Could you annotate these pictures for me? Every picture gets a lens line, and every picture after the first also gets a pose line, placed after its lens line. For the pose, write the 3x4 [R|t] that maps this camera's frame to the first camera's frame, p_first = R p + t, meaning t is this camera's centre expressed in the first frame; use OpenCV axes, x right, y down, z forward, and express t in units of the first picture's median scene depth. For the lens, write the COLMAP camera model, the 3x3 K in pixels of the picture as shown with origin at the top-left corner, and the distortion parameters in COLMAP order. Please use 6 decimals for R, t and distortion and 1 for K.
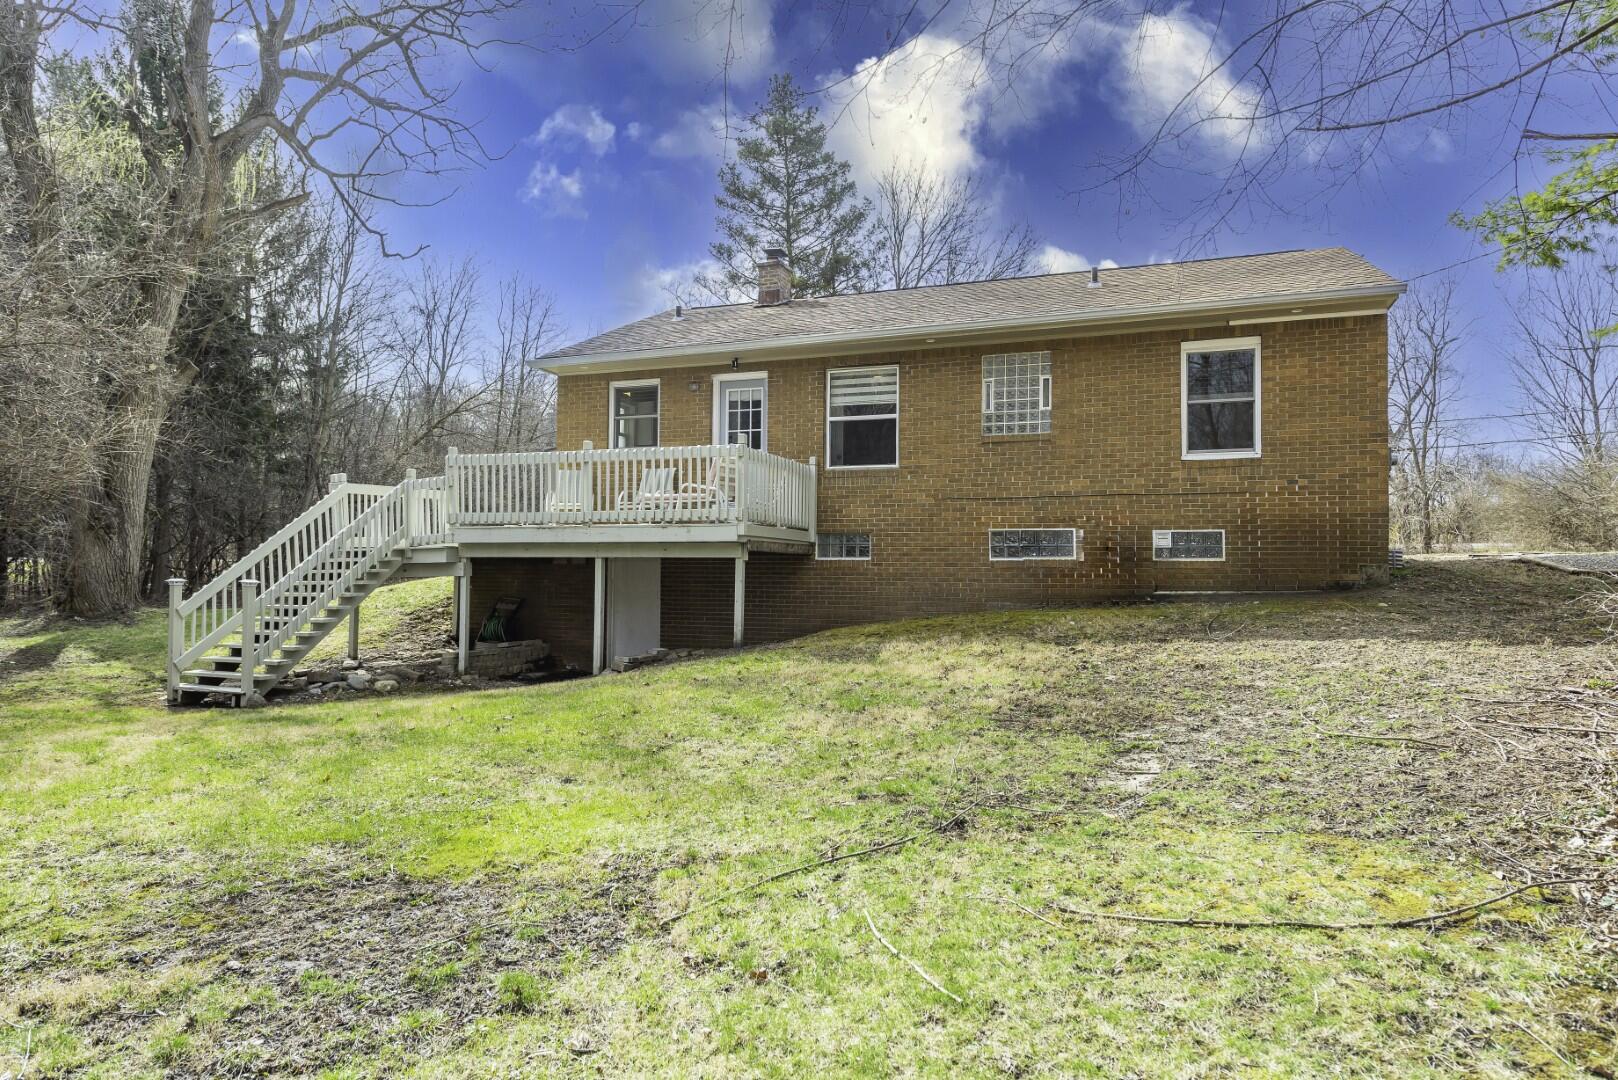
lens RADIAL K [[1031.5, 0, 809.0], [0, 1031.5, 540.0], [0, 0, 1]] dist [0.060189, 0.000890]
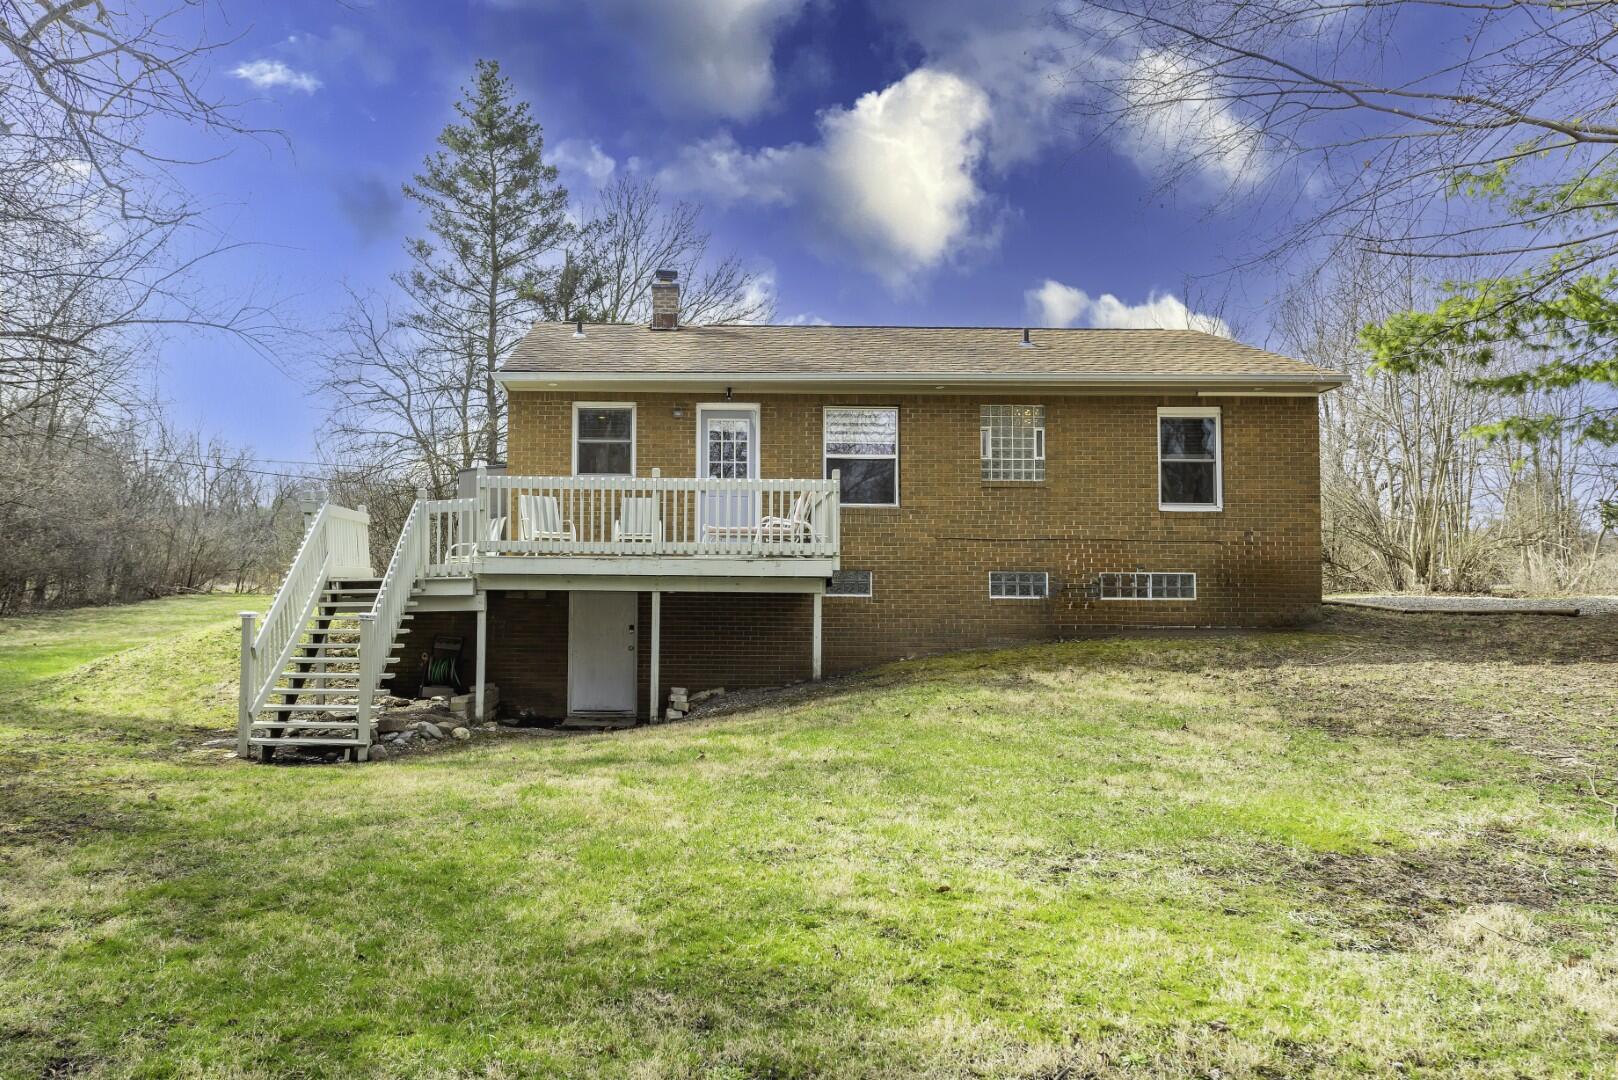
lens RADIAL K [[1106.1, 0, 809.0], [0, 1106.1, 540.0], [0, 0, 1]] dist [0.062999, 0.001178]
pose [[0.935164, 0.026610, 0.353213, -0.399623], [-0.013904, 0.999163, -0.038463, 0.006334], [-0.353941, 0.031058, 0.934752, 0.005072]]
